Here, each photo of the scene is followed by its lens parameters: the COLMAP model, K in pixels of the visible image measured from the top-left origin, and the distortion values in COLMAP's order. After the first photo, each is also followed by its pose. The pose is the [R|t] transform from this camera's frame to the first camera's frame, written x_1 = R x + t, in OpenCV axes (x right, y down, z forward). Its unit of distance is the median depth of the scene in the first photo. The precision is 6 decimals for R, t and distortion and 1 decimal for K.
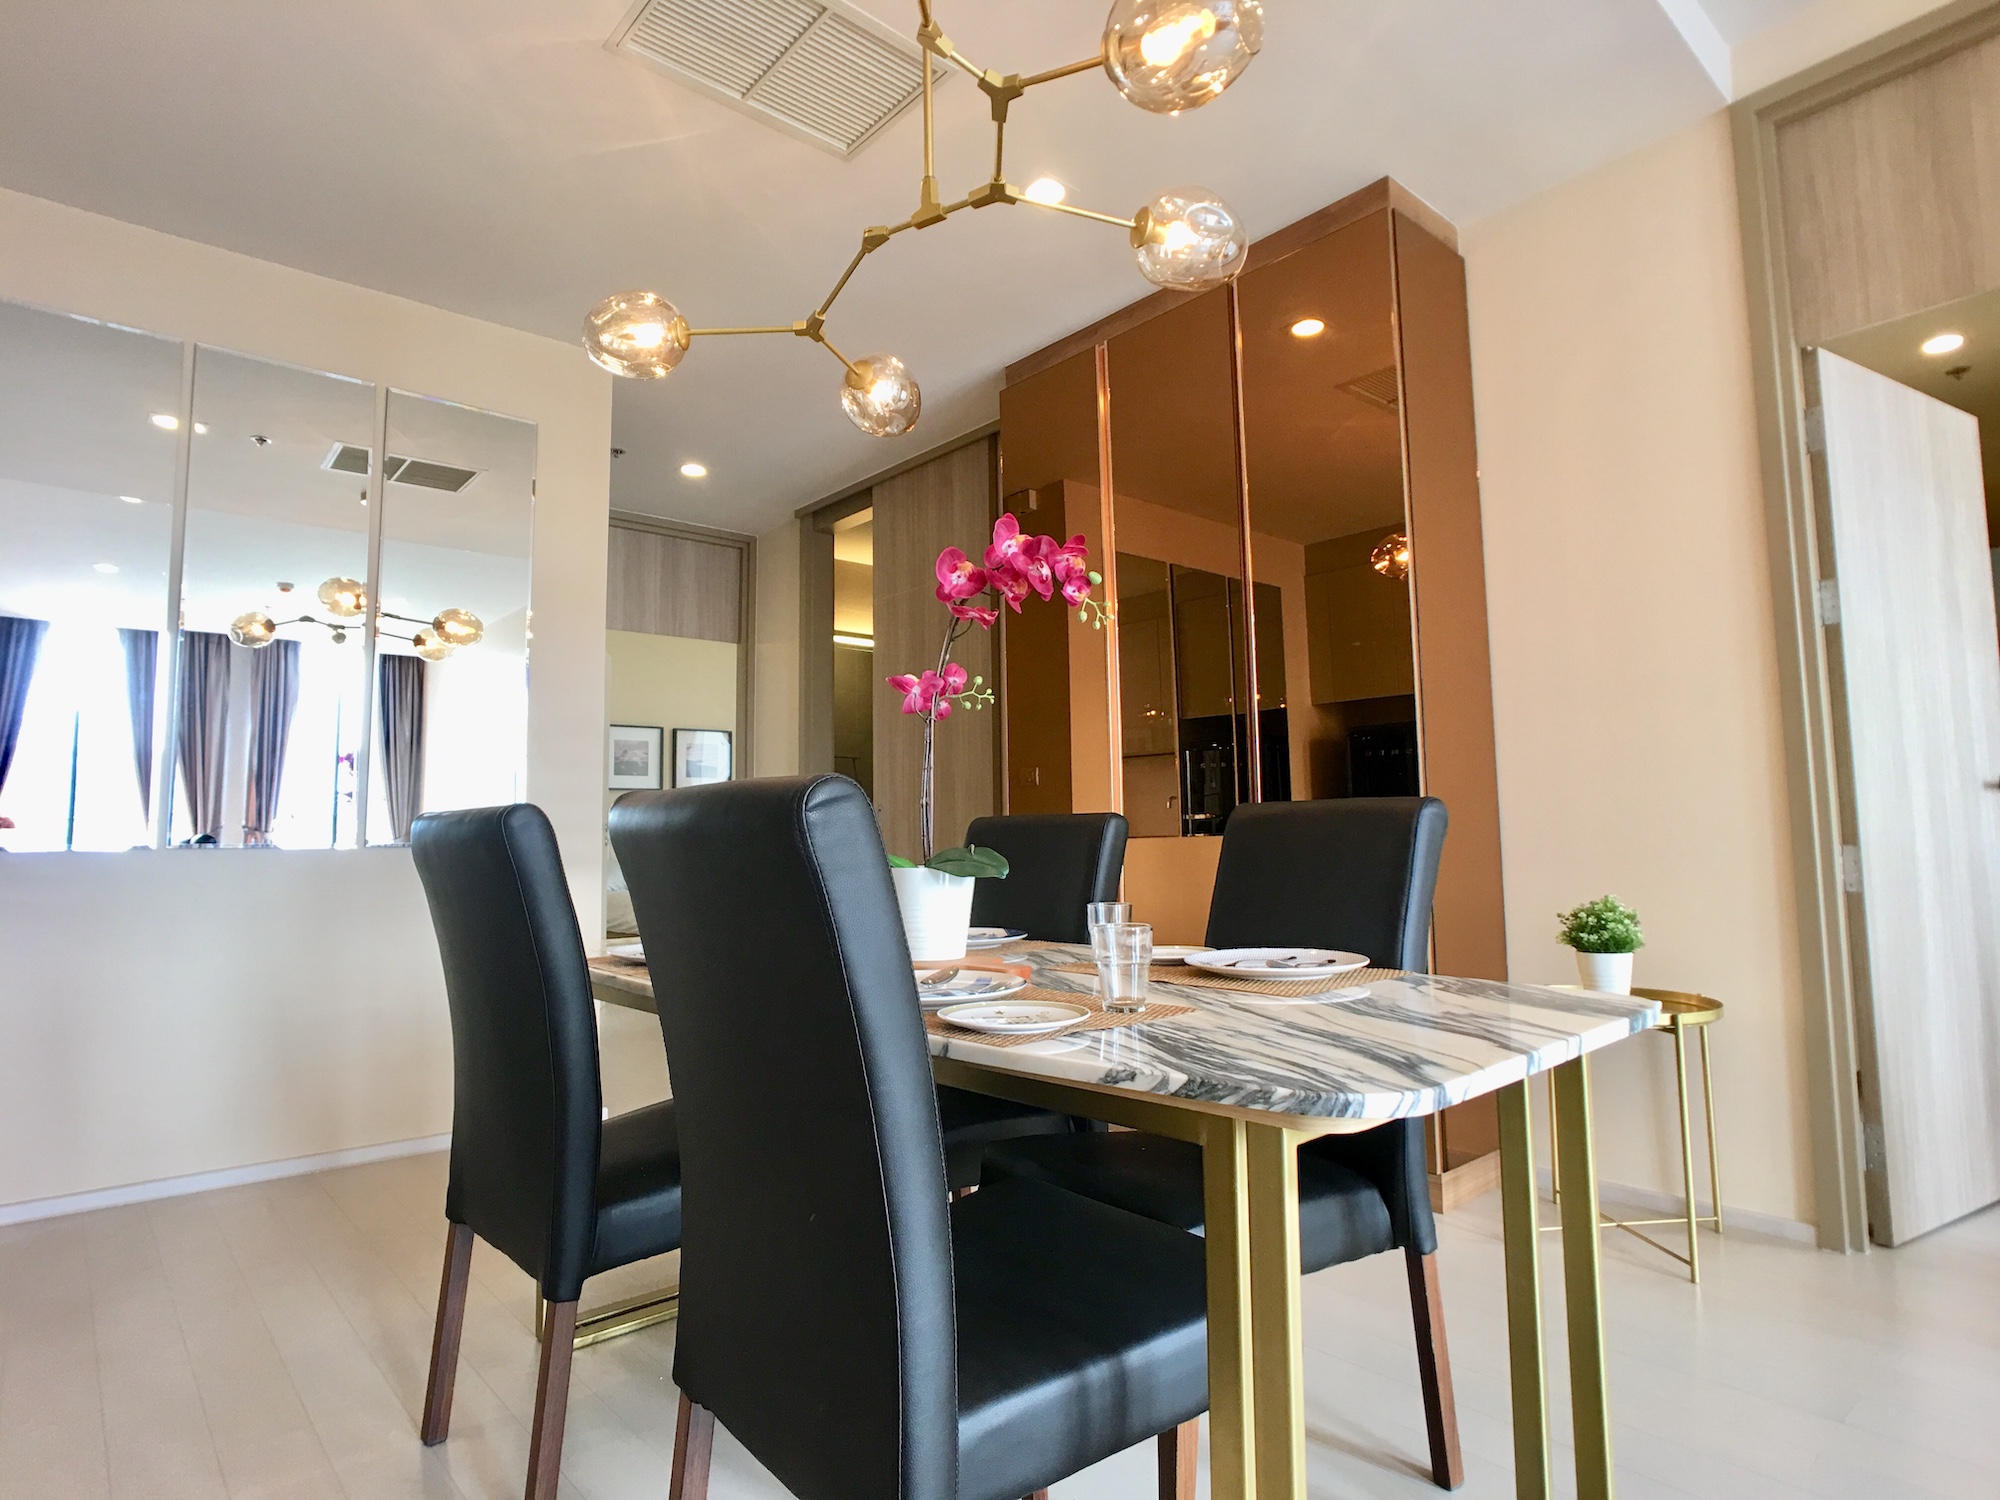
lens RADIAL K [[1089.1, 0, 988.4], [0, 1089.1, 751.7], [0, 0, 1]] dist [-0.040686, 0.023025]
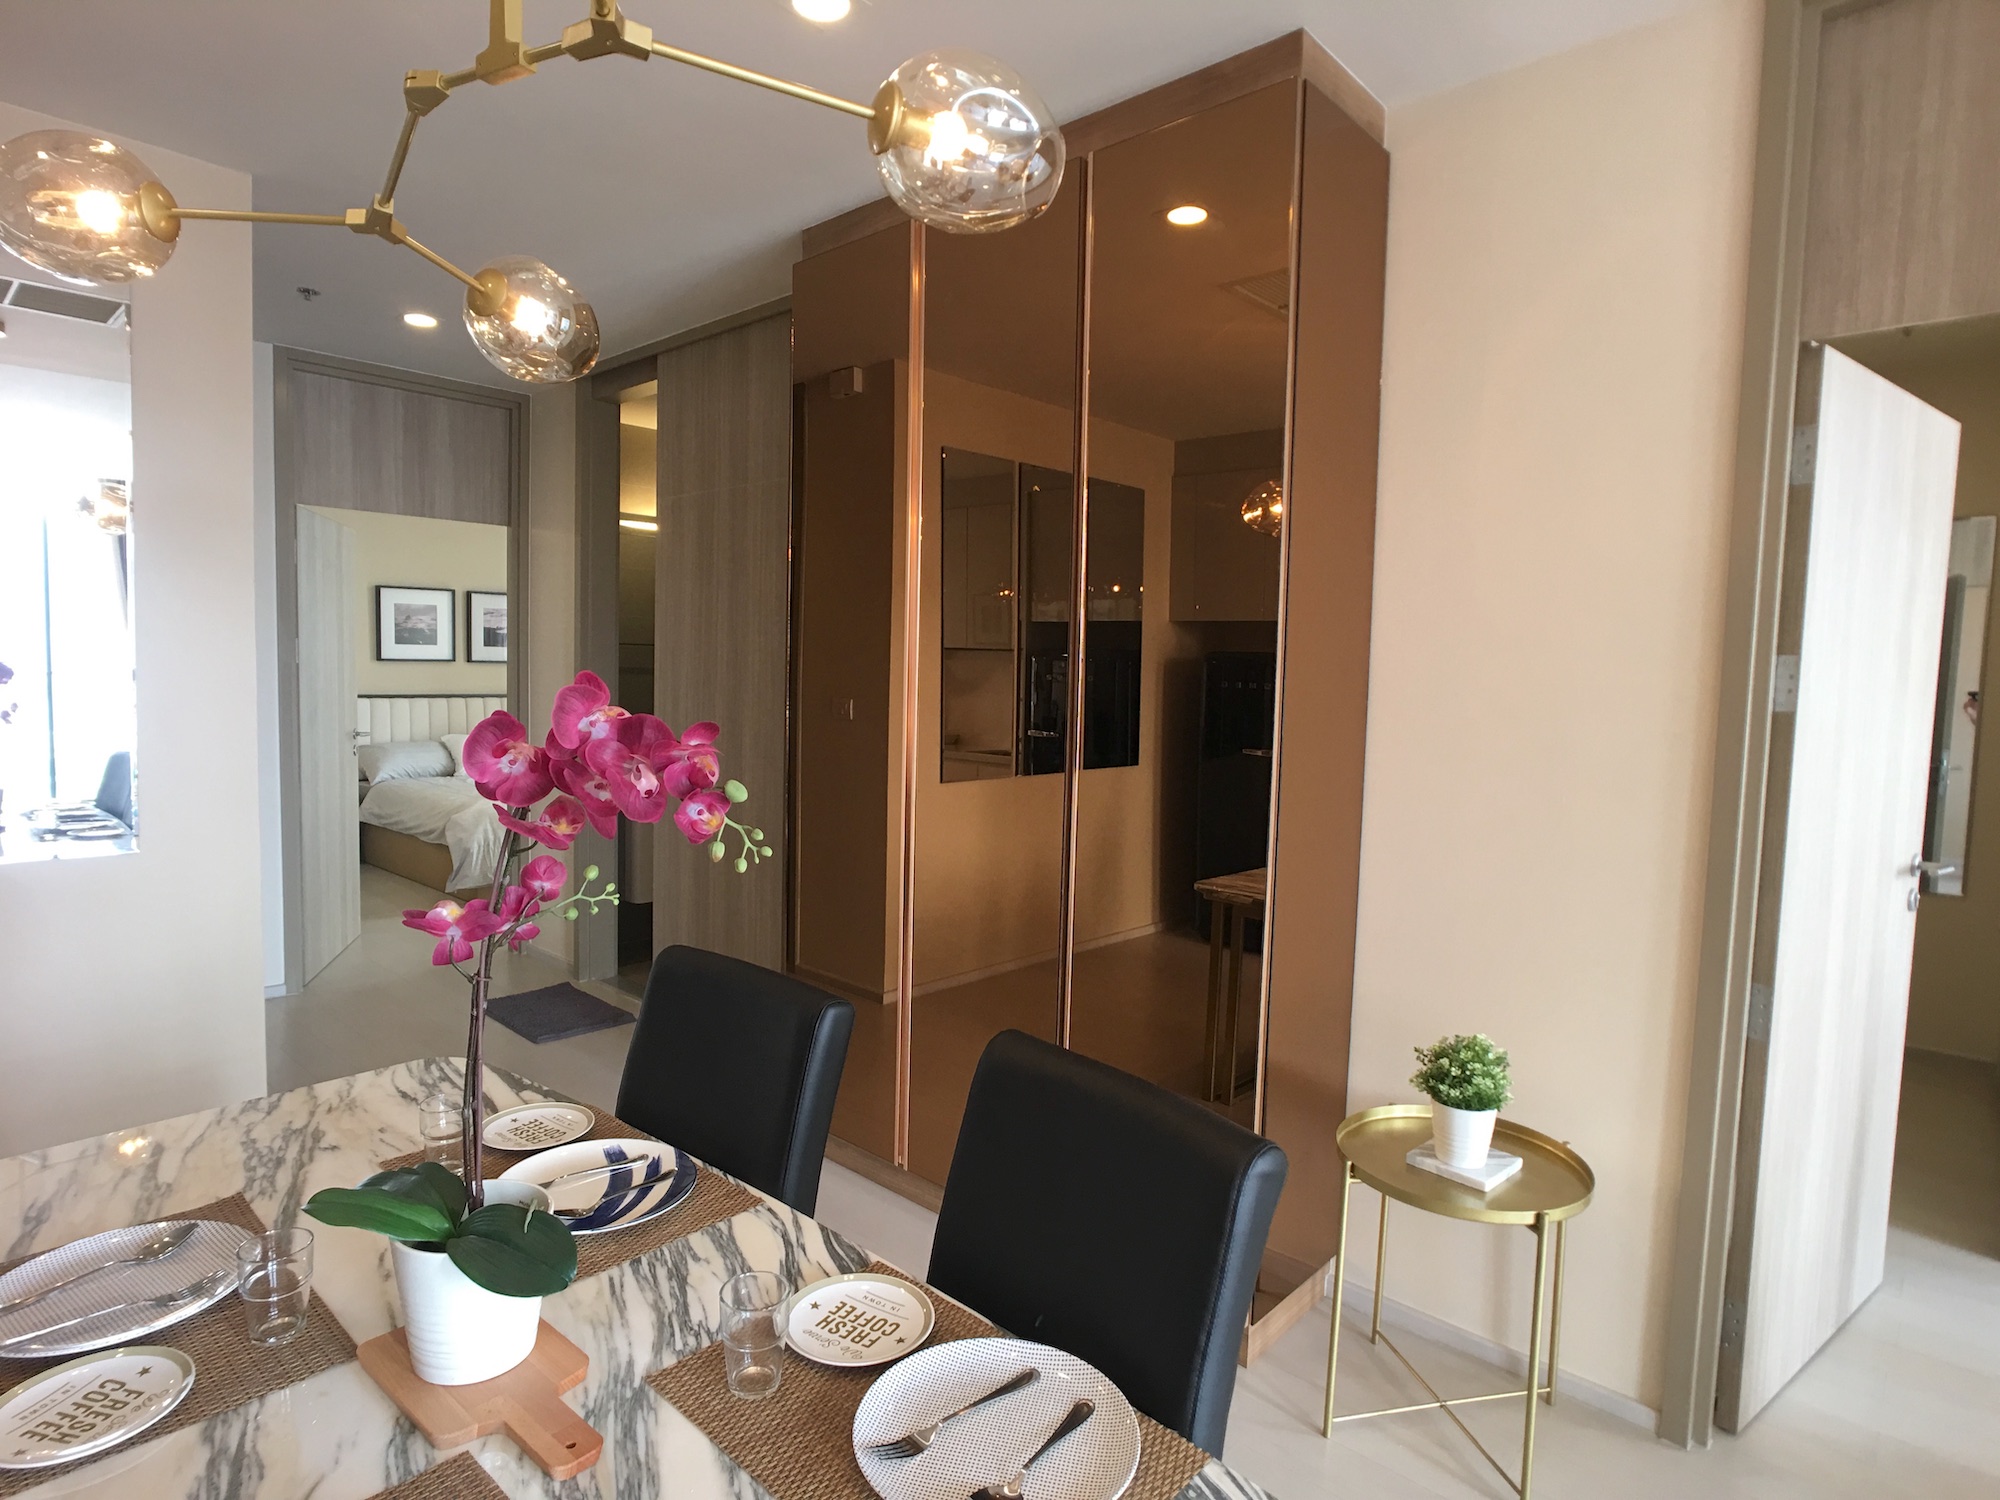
lens RADIAL K [[1090.0, 0, 977.4], [0, 1090.0, 754.2], [0, 0, 1]] dist [-0.038804, 0.019656]
pose [[0.993159, 0.032378, 0.112187, 0.105188], [-0.049706, 0.986617, 0.155291, -0.181902], [-0.105658, -0.159805, 0.981478, 0.278081]]
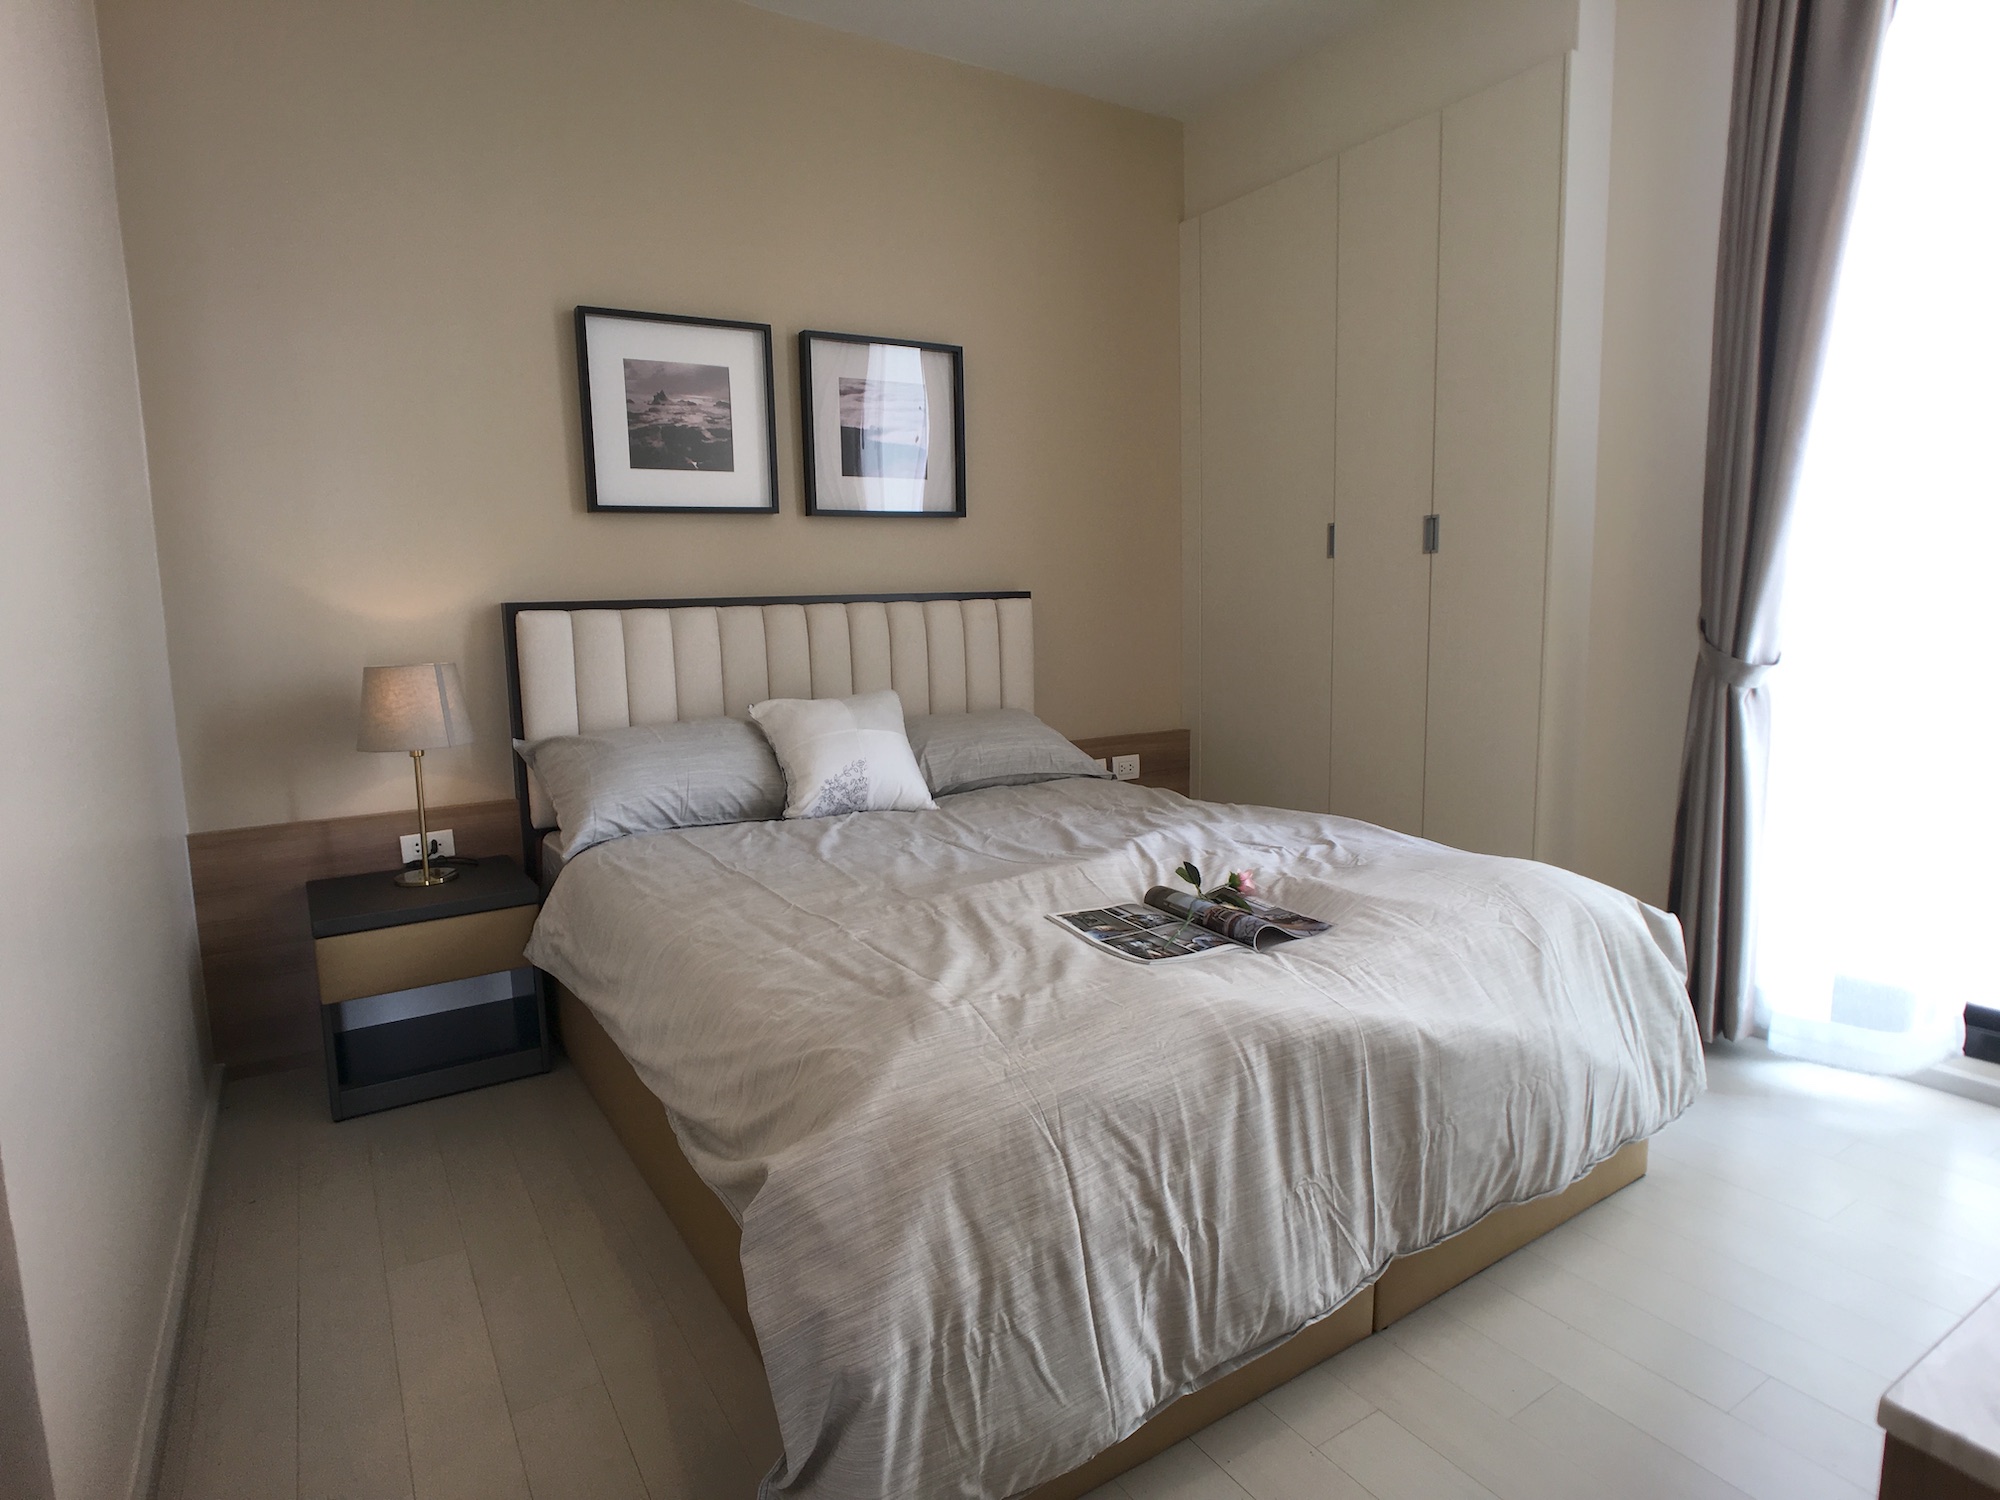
lens RADIAL K [[1090.0, 0, 977.4], [0, 1090.0, 754.2], [0, 0, 1]] dist [-0.038804, 0.019656]
pose [[0.985602, 0.017383, -0.168184, -0.661762], [0.020493, 0.975087, 0.220875, 0.133654], [0.167833, -0.221141, 0.960692, 2.470452]]
